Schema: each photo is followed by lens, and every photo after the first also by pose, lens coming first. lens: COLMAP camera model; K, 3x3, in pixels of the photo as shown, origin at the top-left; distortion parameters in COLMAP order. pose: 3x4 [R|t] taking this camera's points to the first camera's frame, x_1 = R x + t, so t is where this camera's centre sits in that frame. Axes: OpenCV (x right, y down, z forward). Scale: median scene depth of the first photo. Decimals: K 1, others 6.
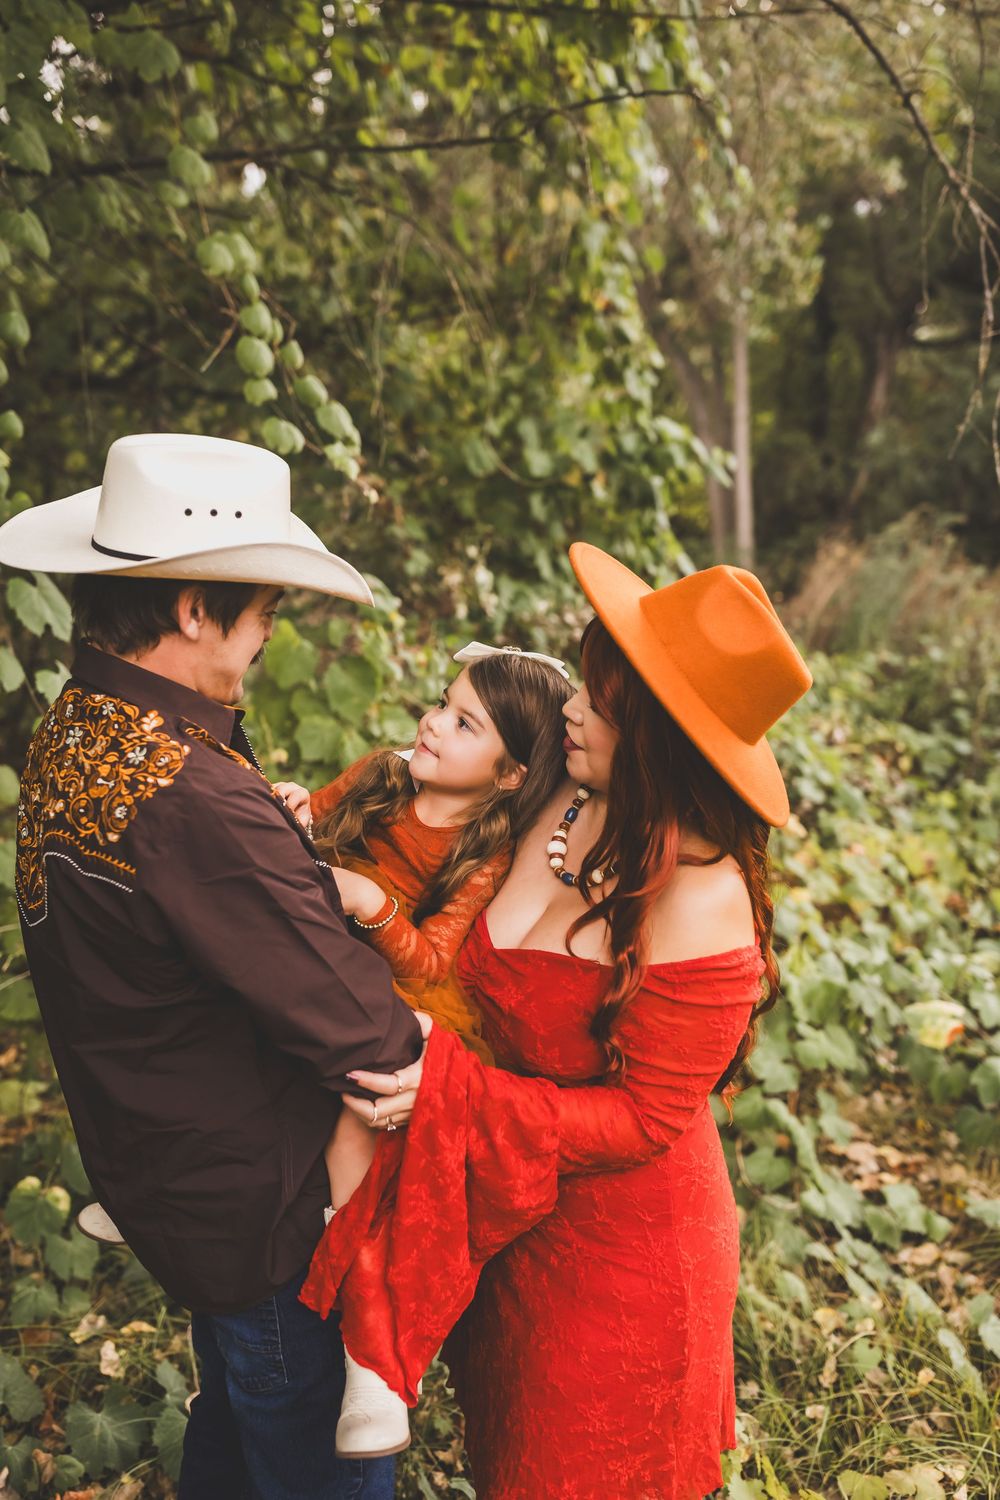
lens RADIAL K [[1476.5, 0, 506.6], [0, 1476.5, 753.1], [0, 0, 1]] dist [0.009897, 0.000000]
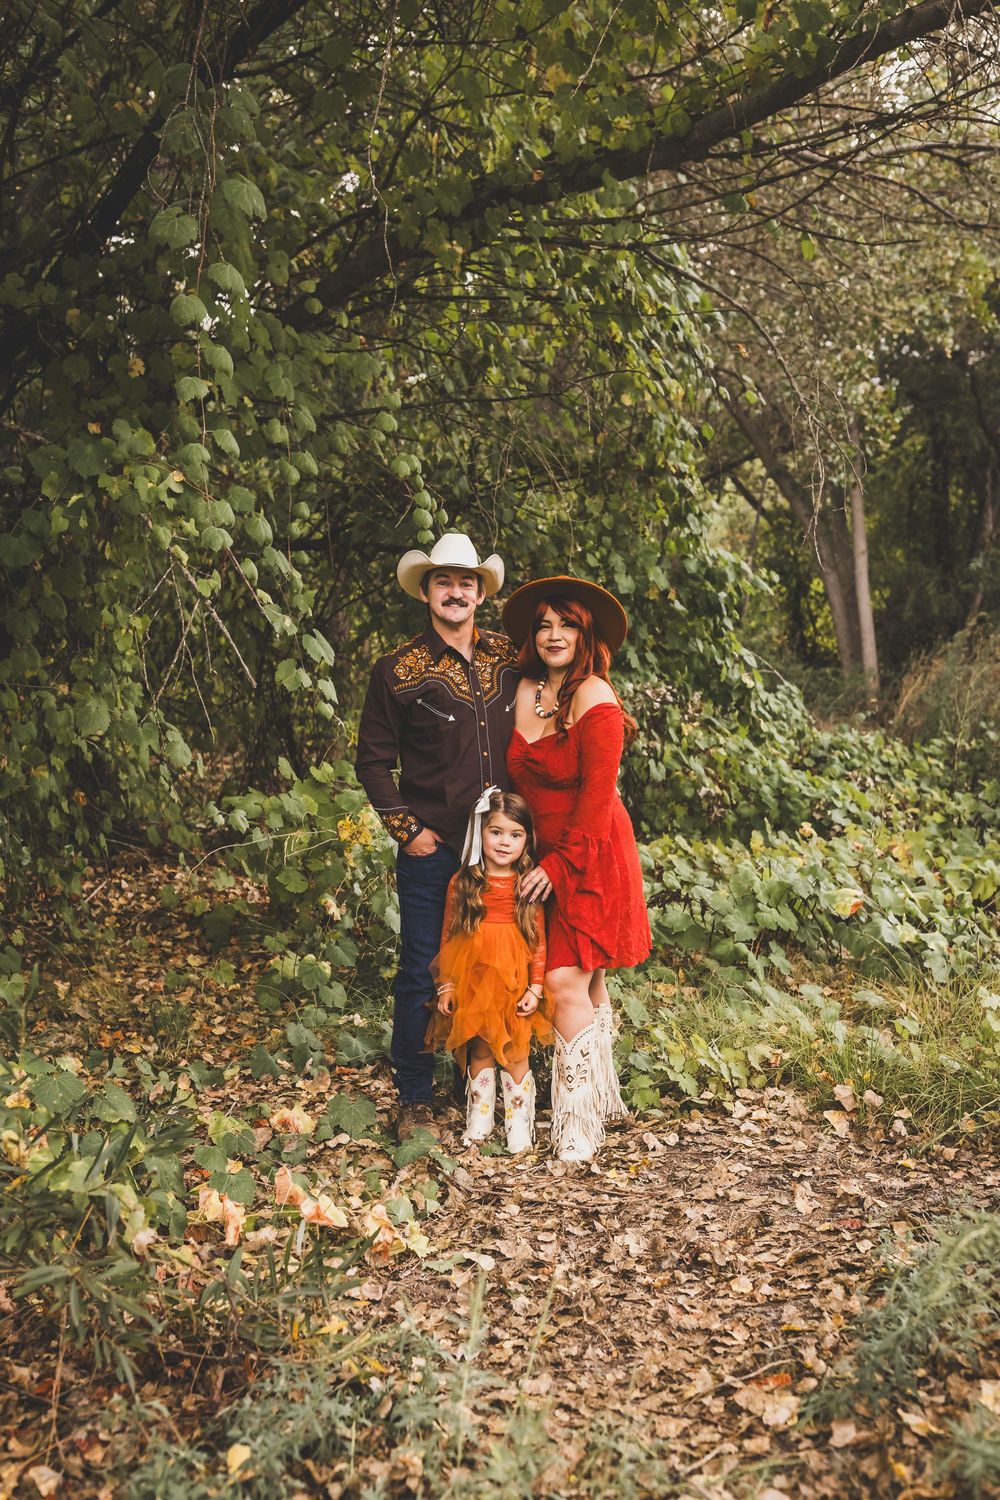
lens RADIAL K [[1476.5, 0, 479.8], [0, 1476.5, 748.2], [0, 0, 1]] dist [0.009897, 0.000000]
pose [[0.991212, -0.033160, -0.128061, 0.058009], [0.019698, 0.994278, -0.104988, 0.096475], [0.130810, 0.101543, 0.986194, -0.355316]]
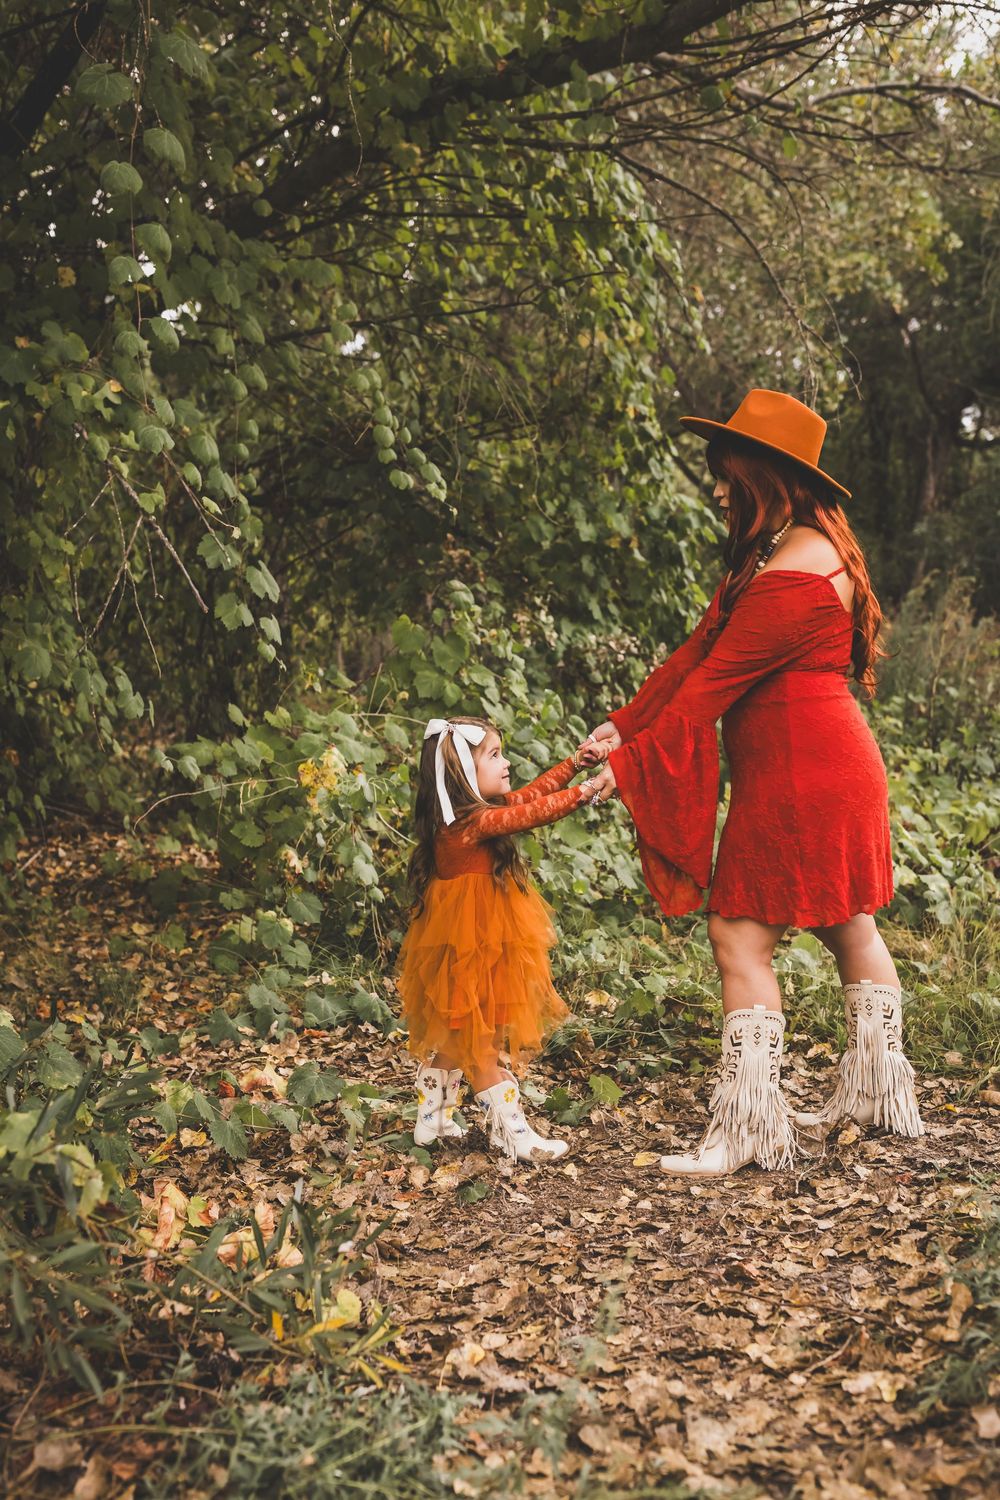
lens RADIAL K [[1476.5, 0, 492.4], [0, 1476.5, 734.8], [0, 0, 1]] dist [0.009897, 0.000000]
pose [[0.995666, -0.050642, -0.078007, 0.032103], [0.042526, 0.993833, -0.102409, 0.114504], [0.082712, 0.098648, 0.991679, -0.292985]]
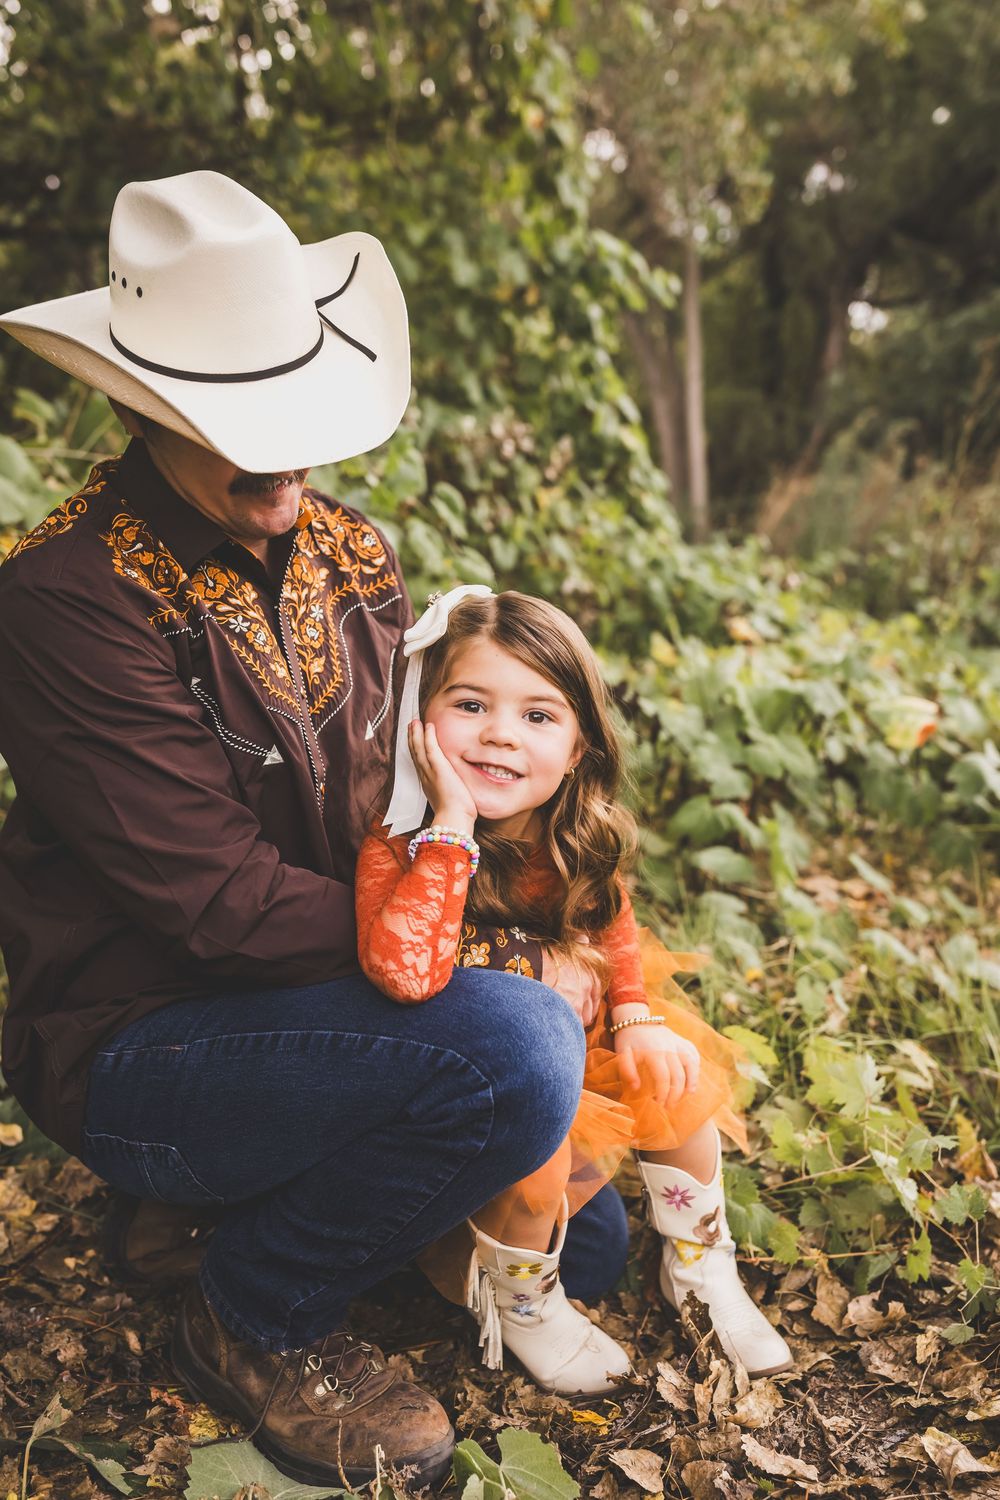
lens RADIAL K [[1476.5, 0, 480.9], [0, 1476.5, 743.0], [0, 0, 1]] dist [0.009897, 0.000000]
pose [[0.999896, -0.009942, 0.010434, 0.019024], [0.010087, 0.999851, -0.013977, 0.110428], [-0.010293, 0.014080, 0.999848, 0.081073]]
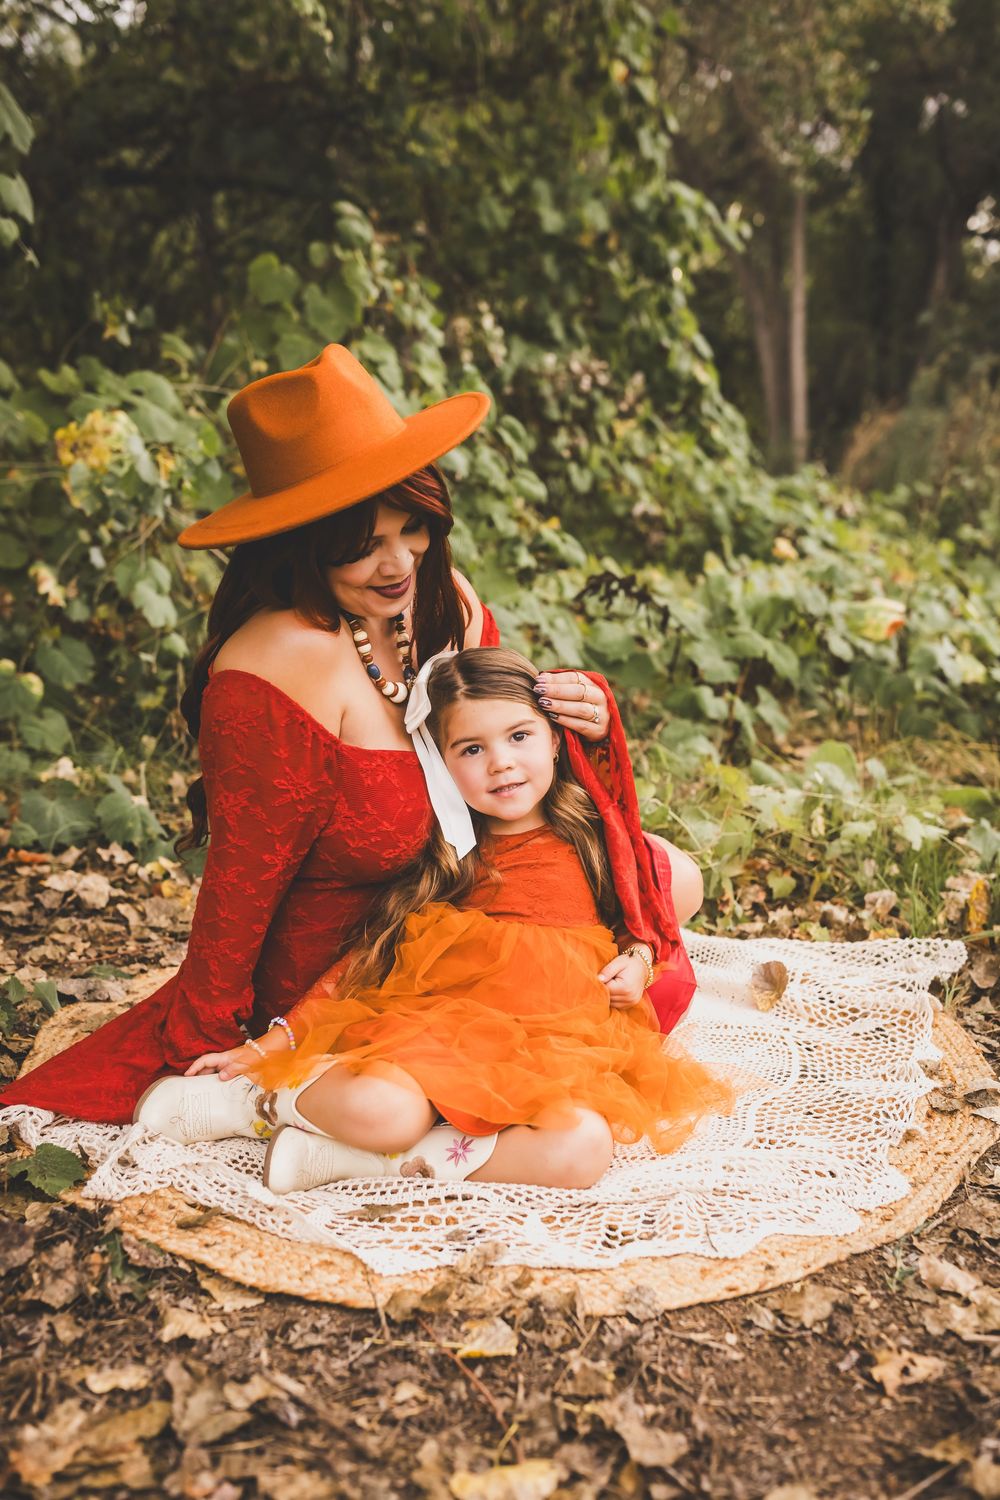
lens RADIAL K [[1476.5, 0, 498.8], [0, 1476.5, 753.8], [0, 0, 1]] dist [0.009897, 0.000000]
pose [[0.998767, 0.015139, -0.047273, 0.039342], [-0.013273, 0.999130, 0.039525, 0.130295], [0.047830, -0.038849, 0.998100, -0.031062]]
